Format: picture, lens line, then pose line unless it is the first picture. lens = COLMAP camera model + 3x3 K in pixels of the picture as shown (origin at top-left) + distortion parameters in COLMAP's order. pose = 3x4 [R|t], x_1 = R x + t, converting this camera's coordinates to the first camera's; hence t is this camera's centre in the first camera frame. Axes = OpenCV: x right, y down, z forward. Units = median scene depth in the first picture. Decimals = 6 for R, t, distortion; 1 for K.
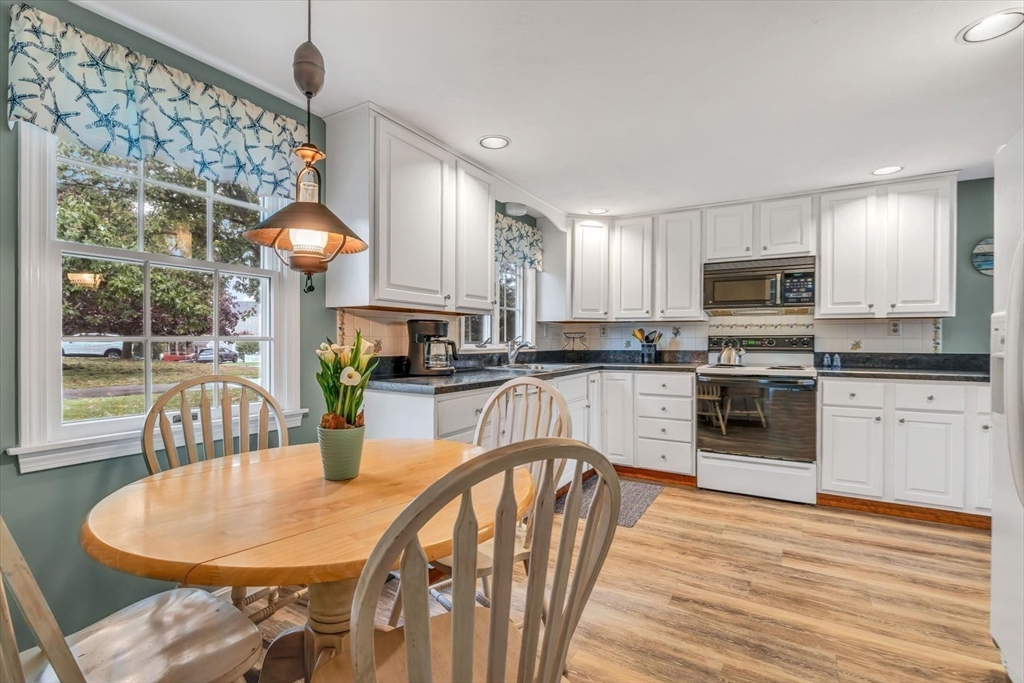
lens RADIAL K [[477.8, 0, 513.0], [0, 477.8, 343.2], [0, 0, 1]] dist [-0.004937, -0.001218]
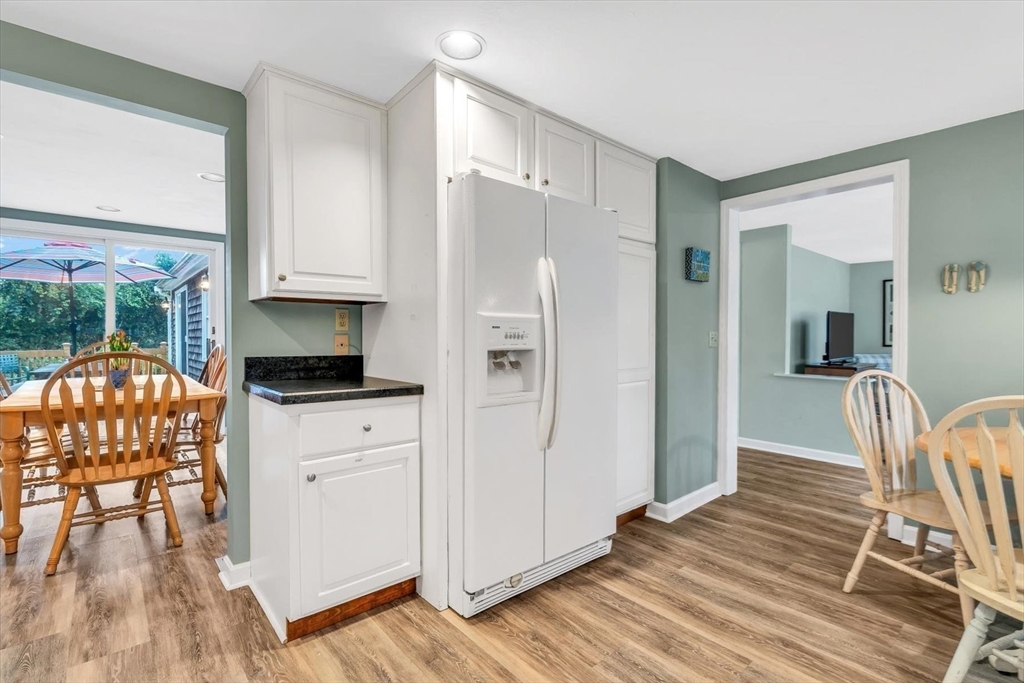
lens RADIAL K [[477.8, 0, 513.0], [0, 477.8, 343.2], [0, 0, 1]] dist [-0.004937, -0.001218]
pose [[-0.950560, -0.010635, 0.310358, 0.279993], [-0.002168, 0.999616, 0.027613, -0.007943], [-0.310533, 0.025574, -0.950219, 1.001140]]
